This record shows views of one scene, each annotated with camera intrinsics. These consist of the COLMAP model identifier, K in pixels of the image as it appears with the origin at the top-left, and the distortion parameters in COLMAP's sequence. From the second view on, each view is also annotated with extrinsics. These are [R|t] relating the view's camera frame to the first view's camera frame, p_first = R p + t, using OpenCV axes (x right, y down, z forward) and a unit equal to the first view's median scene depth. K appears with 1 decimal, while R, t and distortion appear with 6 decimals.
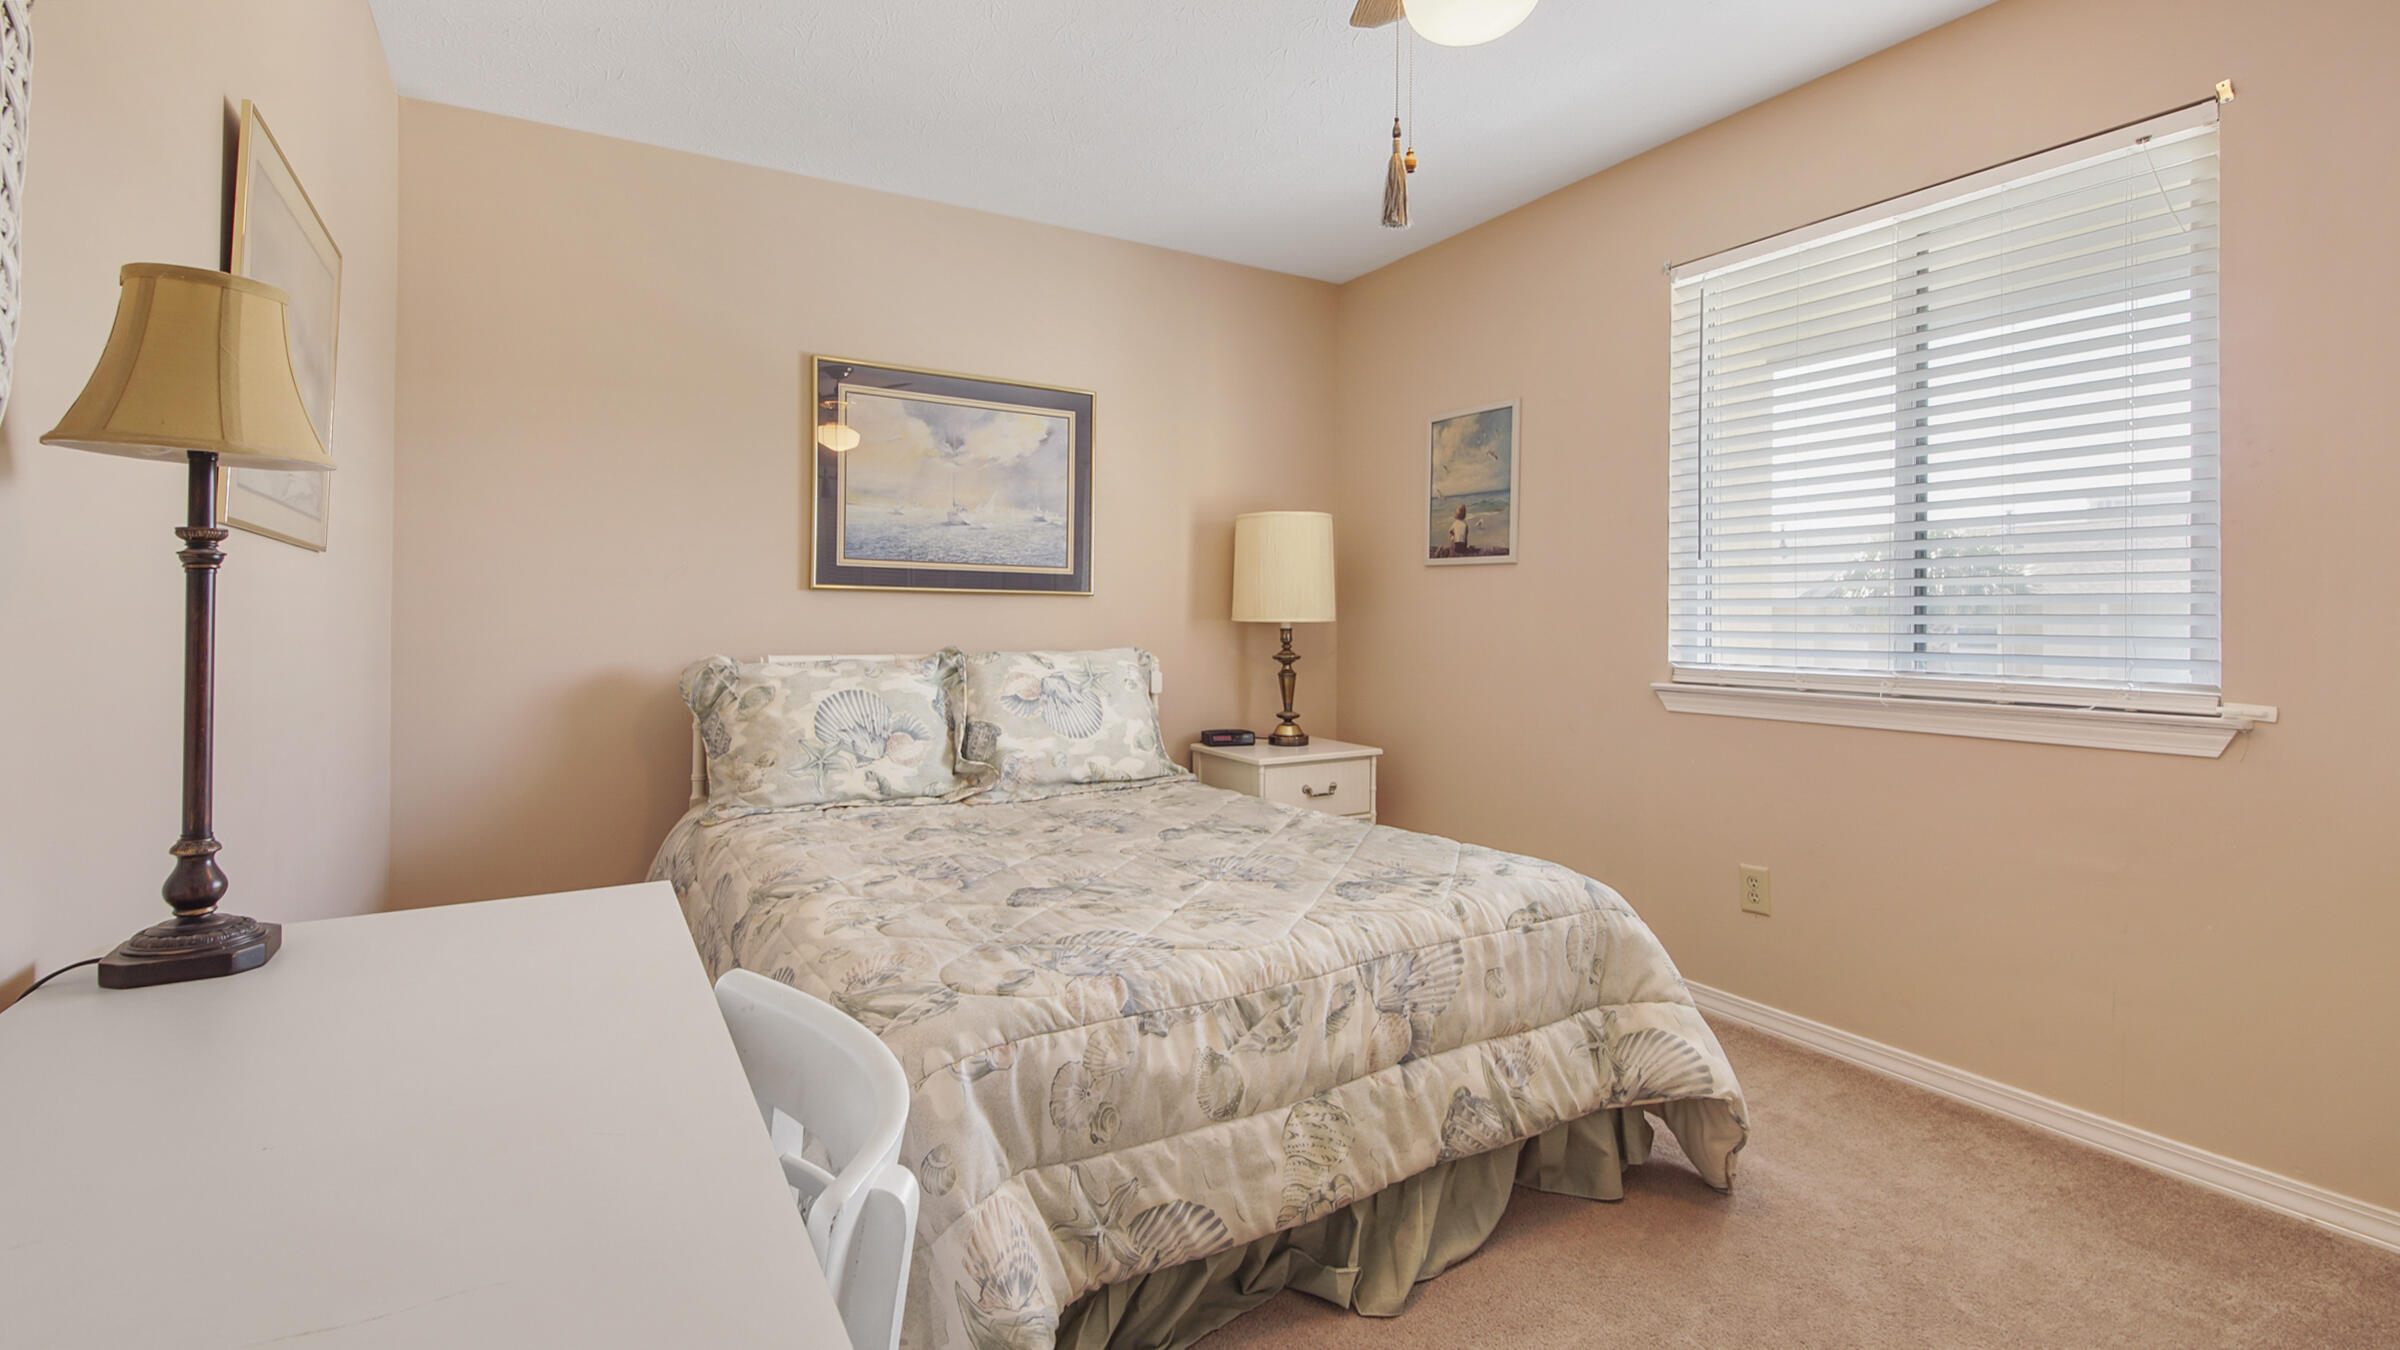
lens RADIAL K [[1050.1, 0, 1211.7], [0, 1050.1, 635.2], [0, 0, 1]] dist [0.023106, -0.016109]
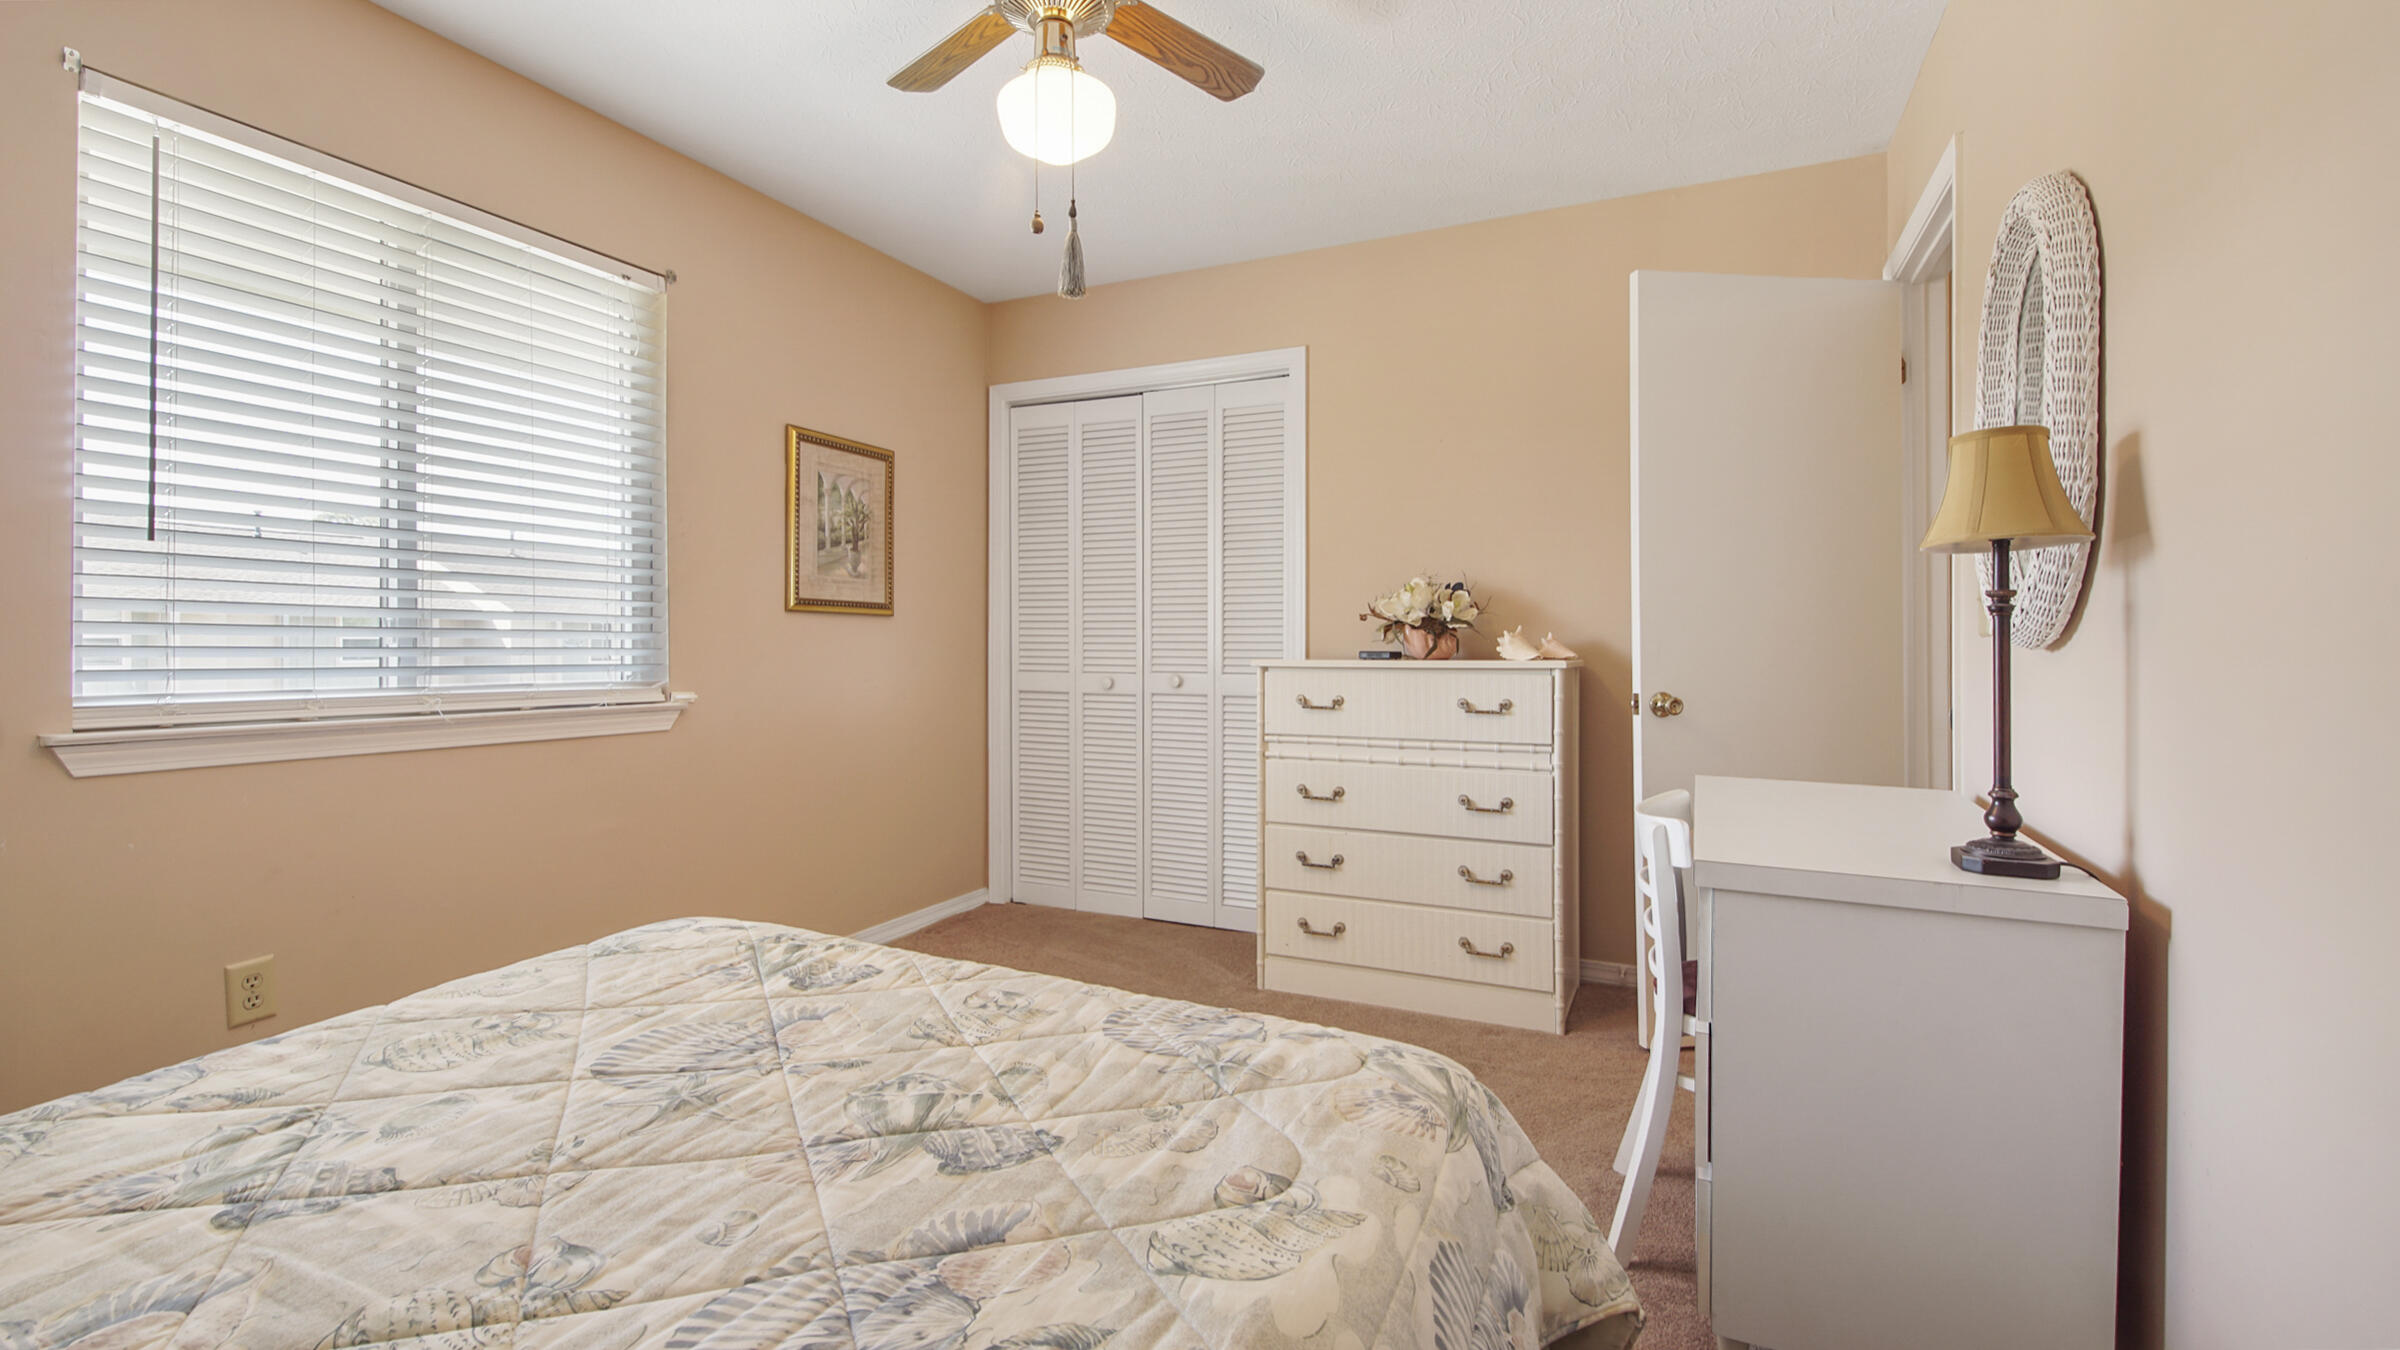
lens RADIAL K [[1050.1, 0, 1211.7], [0, 1050.1, 635.2], [0, 0, 1]] dist [0.023106, -0.016109]
pose [[-0.560815, 0.000133, 0.827941, -0.637786], [0.002219, 0.999997, 0.001342, -0.014702], [-0.827938, 0.002590, -0.560813, 1.128165]]
